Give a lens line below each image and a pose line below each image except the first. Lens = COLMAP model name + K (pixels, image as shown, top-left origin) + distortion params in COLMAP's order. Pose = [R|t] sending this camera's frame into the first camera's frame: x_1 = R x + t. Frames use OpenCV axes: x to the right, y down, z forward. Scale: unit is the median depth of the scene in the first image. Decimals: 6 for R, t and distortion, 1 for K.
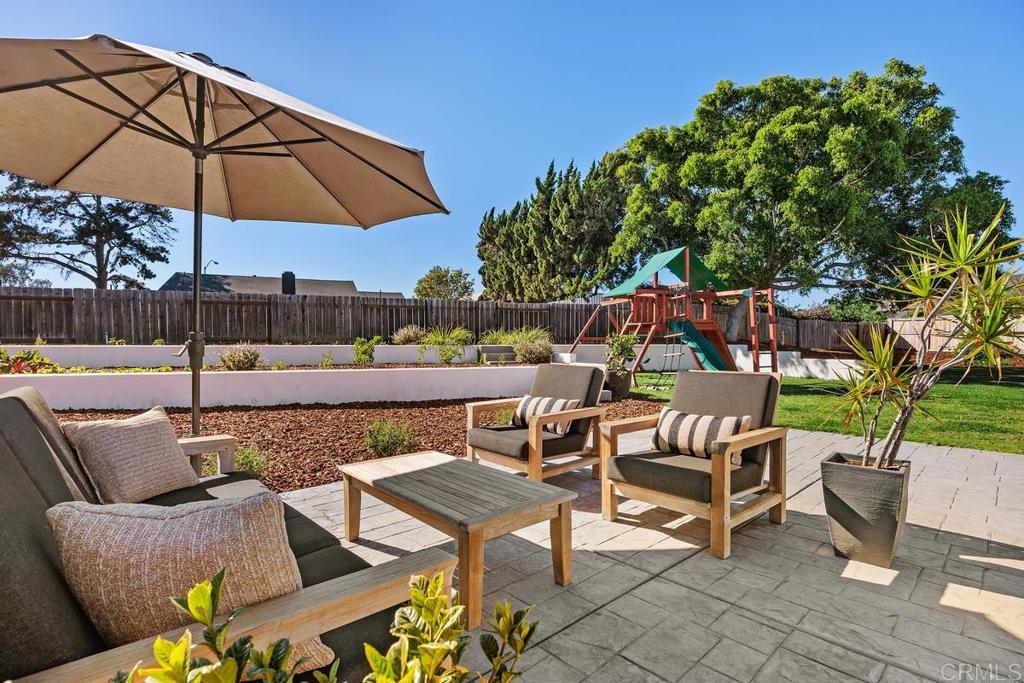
lens RADIAL K [[482.0, 0, 502.7], [0, 482.0, 357.0], [0, 0, 1]] dist [0.001191, -0.001325]
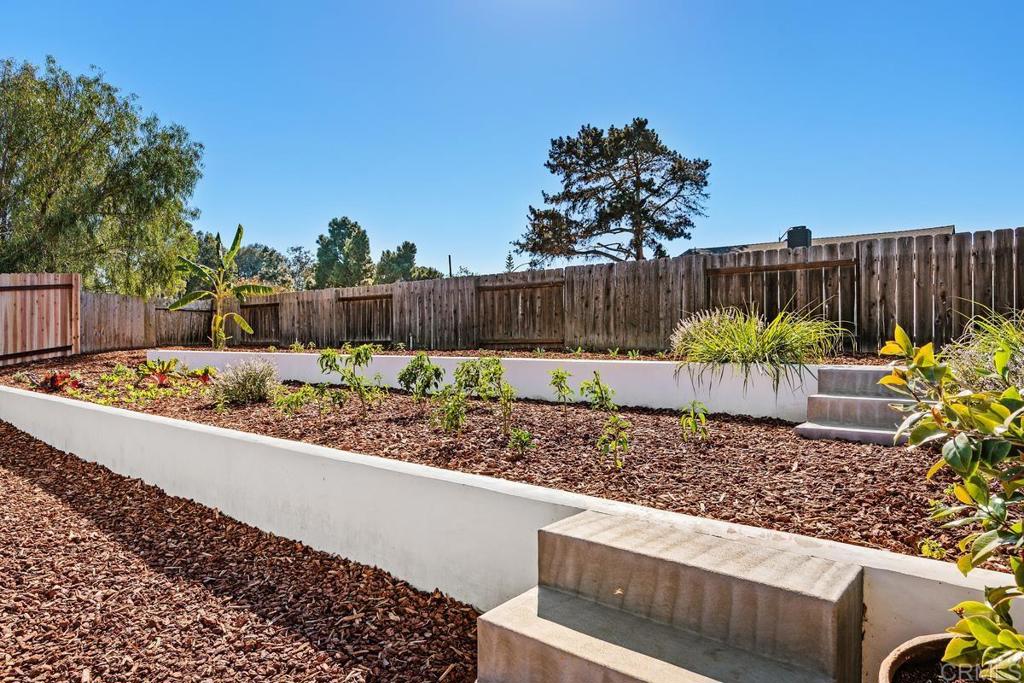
lens RADIAL K [[638.7, 0, 513.2], [0, 638.7, 340.0], [0, 0, 1]] dist [-0.004567, -0.000413]
pose [[0.481854, 0.002784, -0.876247, 0.157972], [-0.022931, 0.999693, -0.009433, -0.023753], [0.875952, 0.024638, 0.481769, 0.452543]]
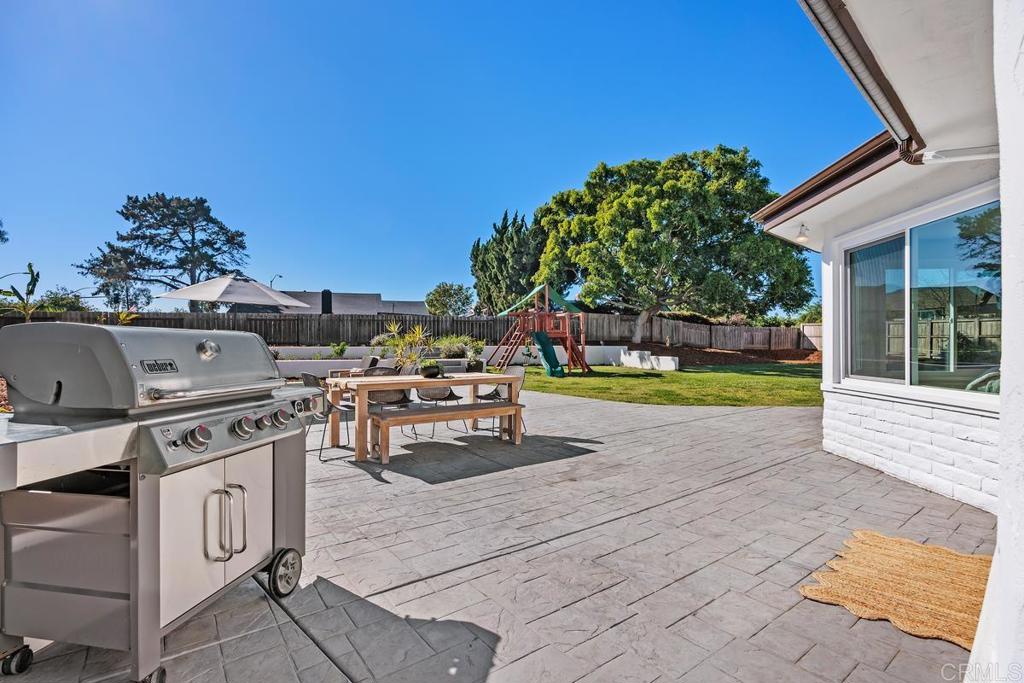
lens RADIAL K [[482.0, 0, 506.8], [0, 482.0, 343.9], [0, 0, 1]] dist [0.001191, -0.001325]
pose [[0.994118, 0.000411, -0.108303, 0.294756], [-0.003121, 0.999686, -0.024856, 0.003692], [0.108258, 0.025047, 0.993807, -0.394215]]
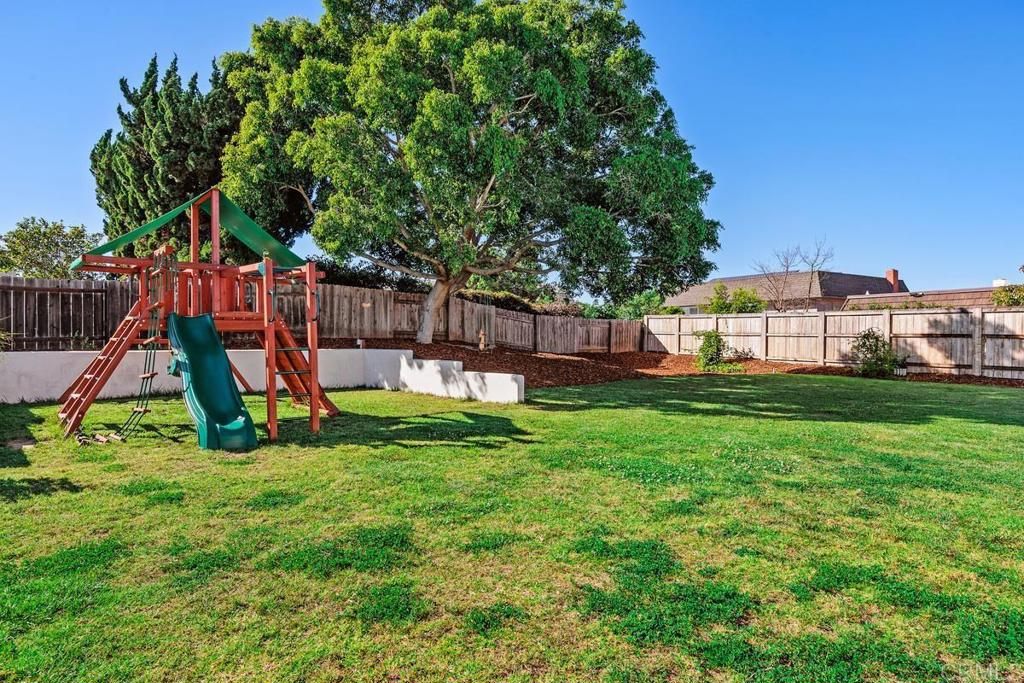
lens RADIAL K [[597.5, 0, 514.4], [0, 597.5, 344.4], [0, 0, 1]] dist [-0.007012, -0.001758]
pose [[0.941002, 0.001480, 0.338398, 0.334302], [0.005249, 0.999806, -0.018969, -0.015346], [-0.338361, 0.019626, 0.940812, 0.135358]]
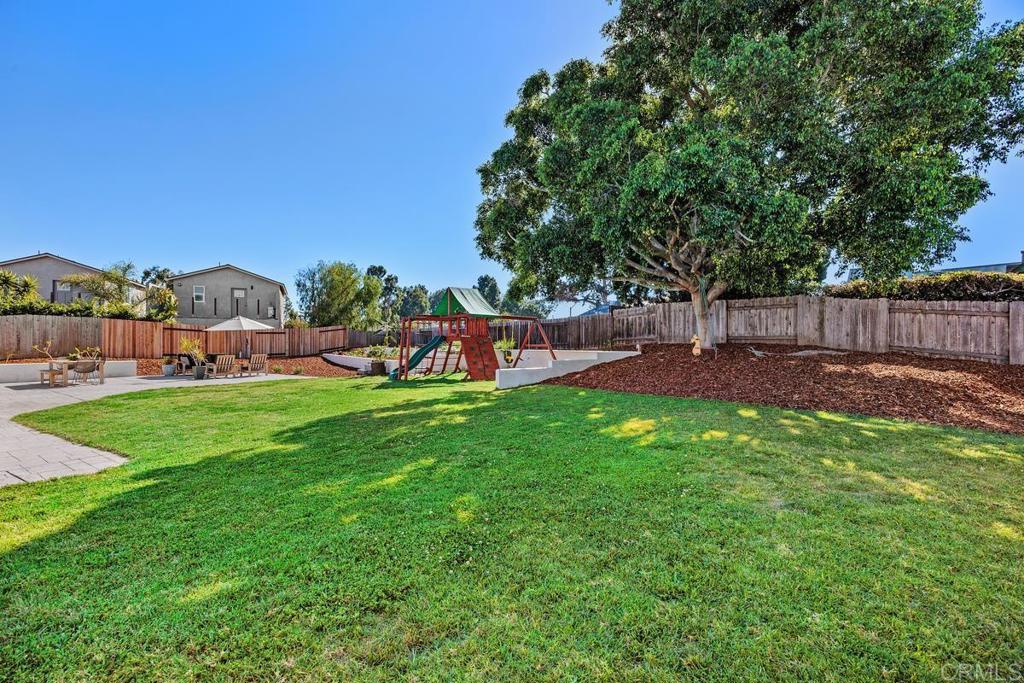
lens RADIAL K [[446.7, 0, 509.1], [0, 446.7, 342.6], [0, 0, 1]] dist [-0.009867, -0.000332]
pose [[0.227572, -0.000724, -0.973761, 1.239657], [-0.024692, 0.999674, -0.006514, -0.033201], [0.973448, 0.025527, 0.227480, 0.603193]]
